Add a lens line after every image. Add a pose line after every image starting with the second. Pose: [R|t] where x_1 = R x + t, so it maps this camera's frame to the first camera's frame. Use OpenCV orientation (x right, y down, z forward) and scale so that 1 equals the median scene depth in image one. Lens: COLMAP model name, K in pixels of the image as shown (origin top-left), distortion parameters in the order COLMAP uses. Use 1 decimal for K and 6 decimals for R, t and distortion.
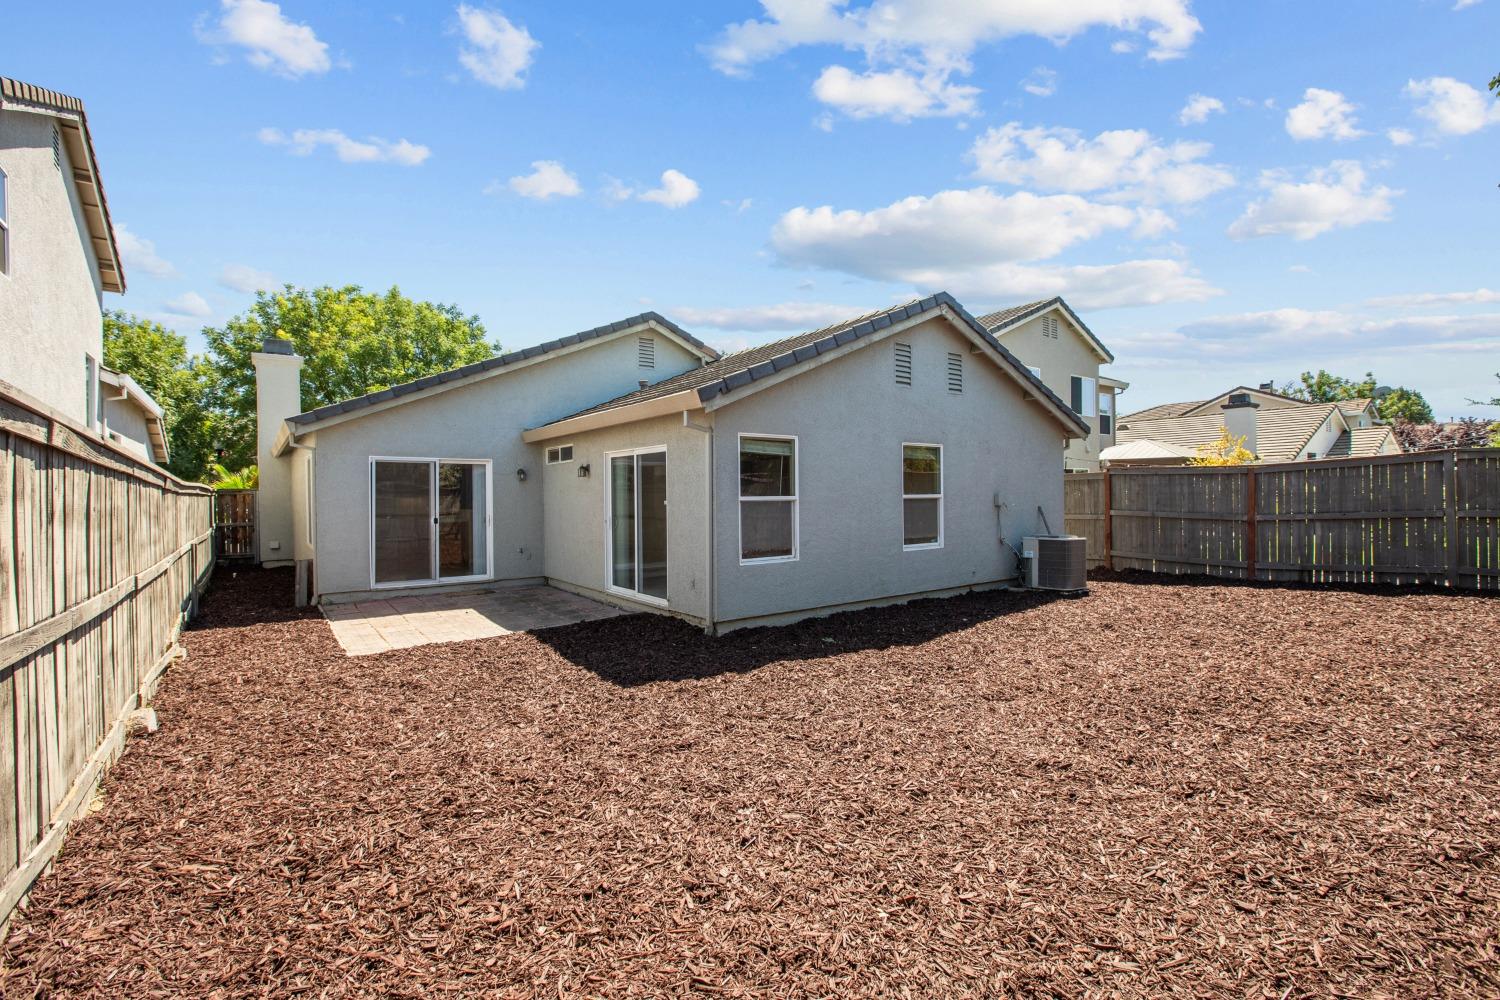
lens RADIAL K [[667.0, 0, 750.2], [0, 667.0, 495.4], [0, 0, 1]] dist [0.002415, -0.000897]
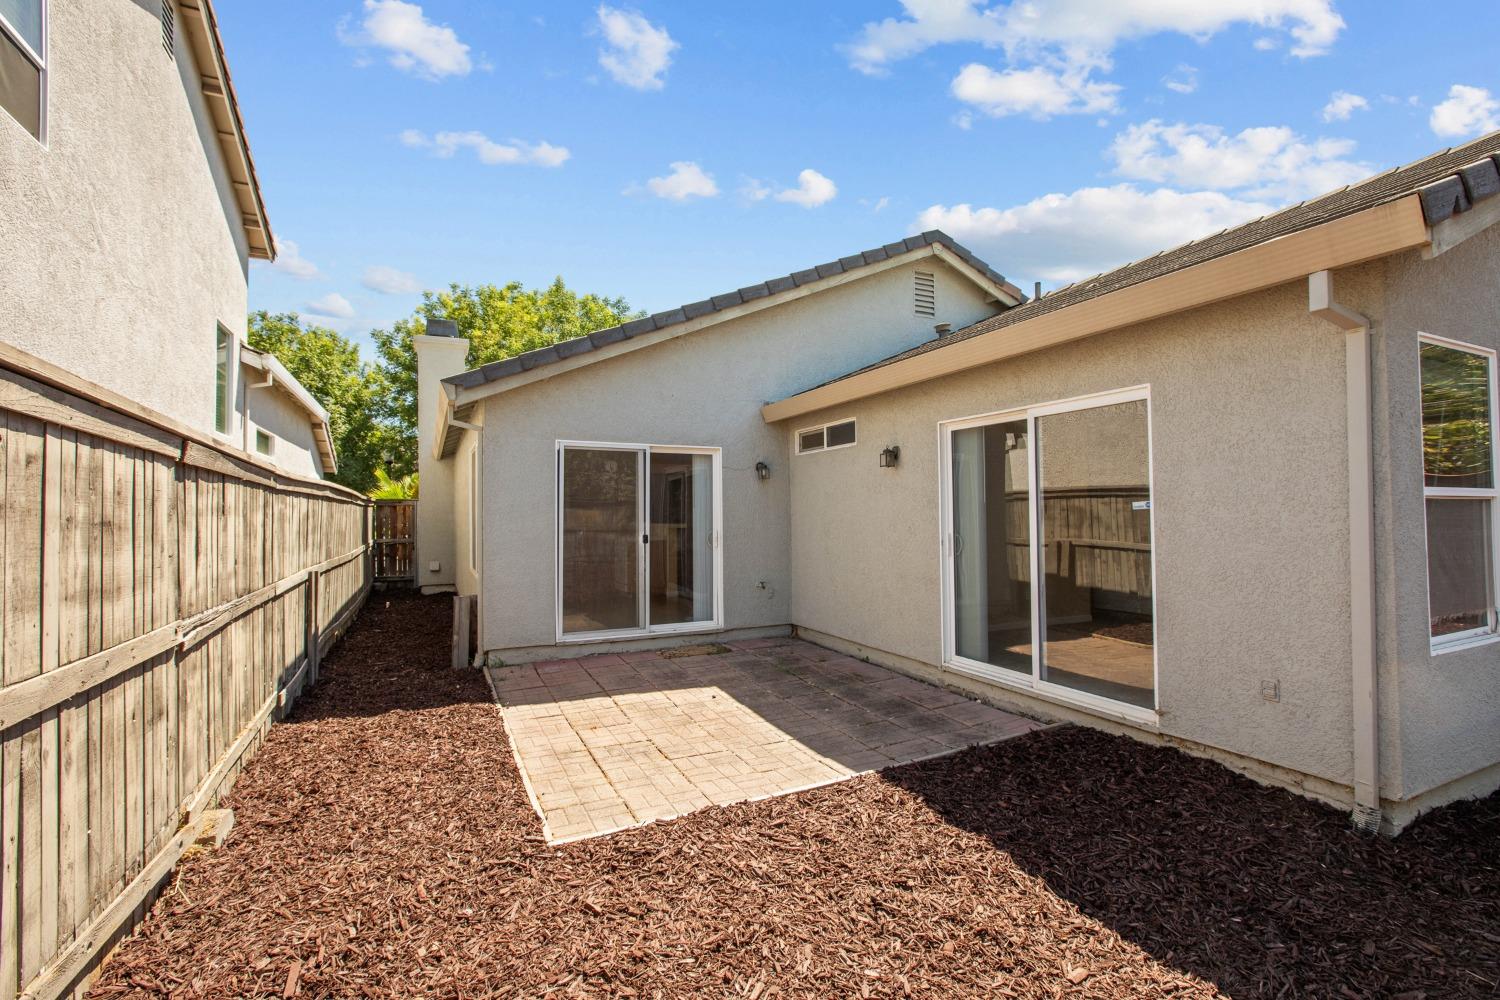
lens RADIAL K [[669.1, 0, 750.0], [0, 669.1, 500.0], [0, 0, 1]] dist [-0.001942, -0.000029]
pose [[0.981996, -0.002972, -0.188879, -0.246558], [-0.000983, 0.999782, -0.020840, 0.013251], [0.188900, 0.020650, 0.981779, 0.371946]]
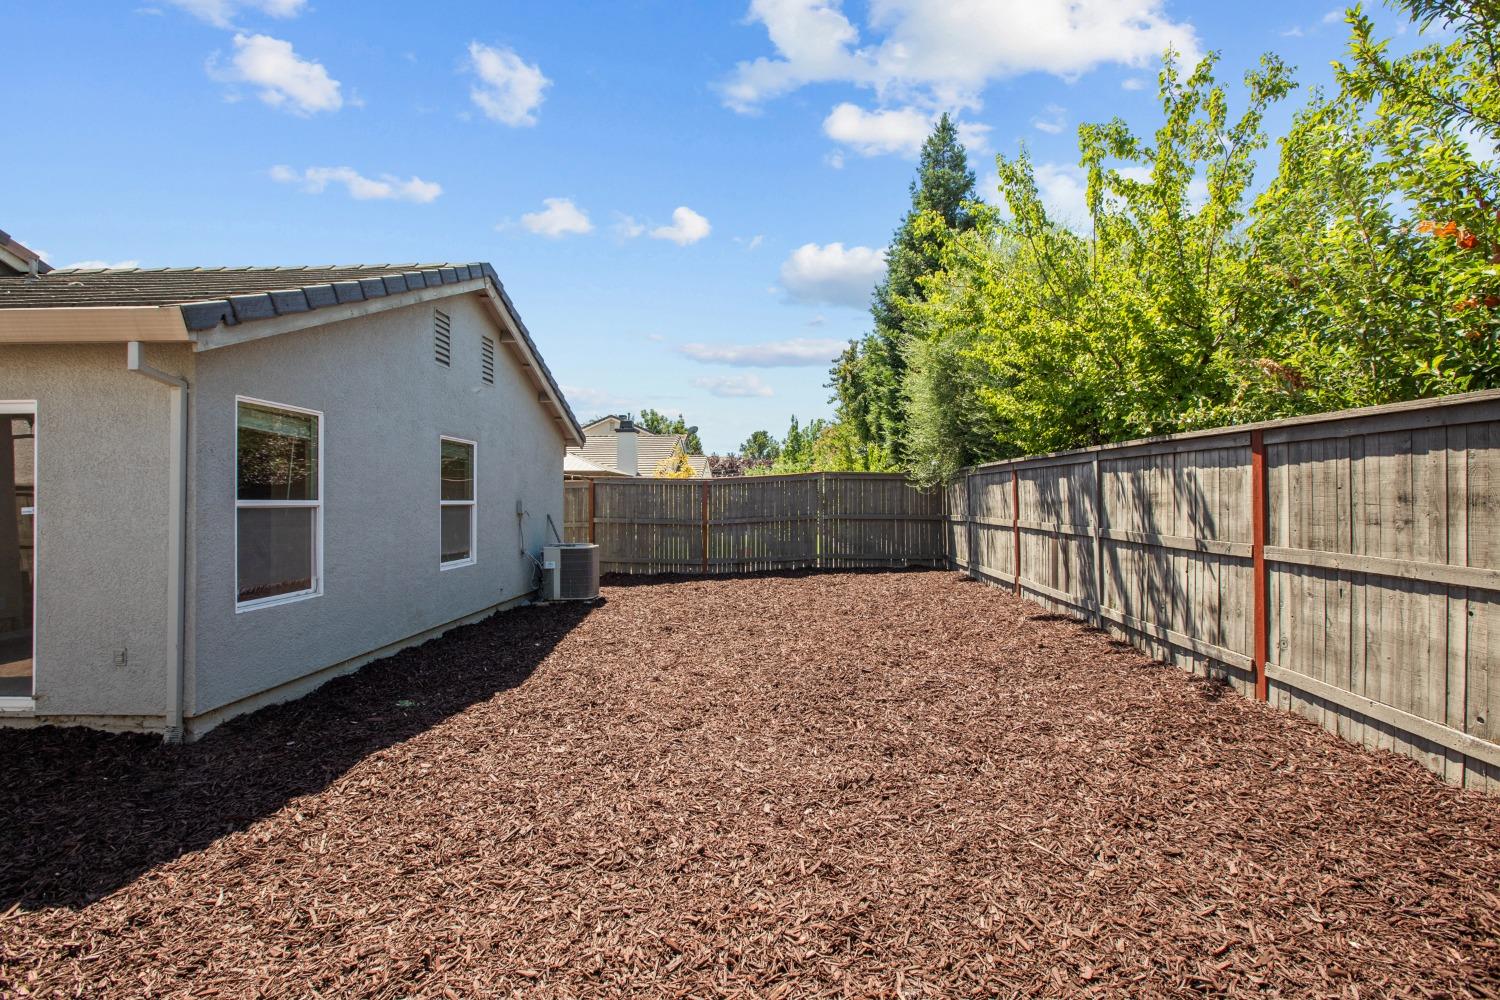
lens RADIAL K [[667.0, 0, 750.2], [0, 667.0, 495.4], [0, 0, 1]] dist [0.002415, -0.000897]
pose [[0.634317, 0.014110, 0.772944, -0.135940], [-0.001943, 0.999859, -0.016658, 0.004764], [-0.773070, 0.009064, 0.634256, 0.181046]]
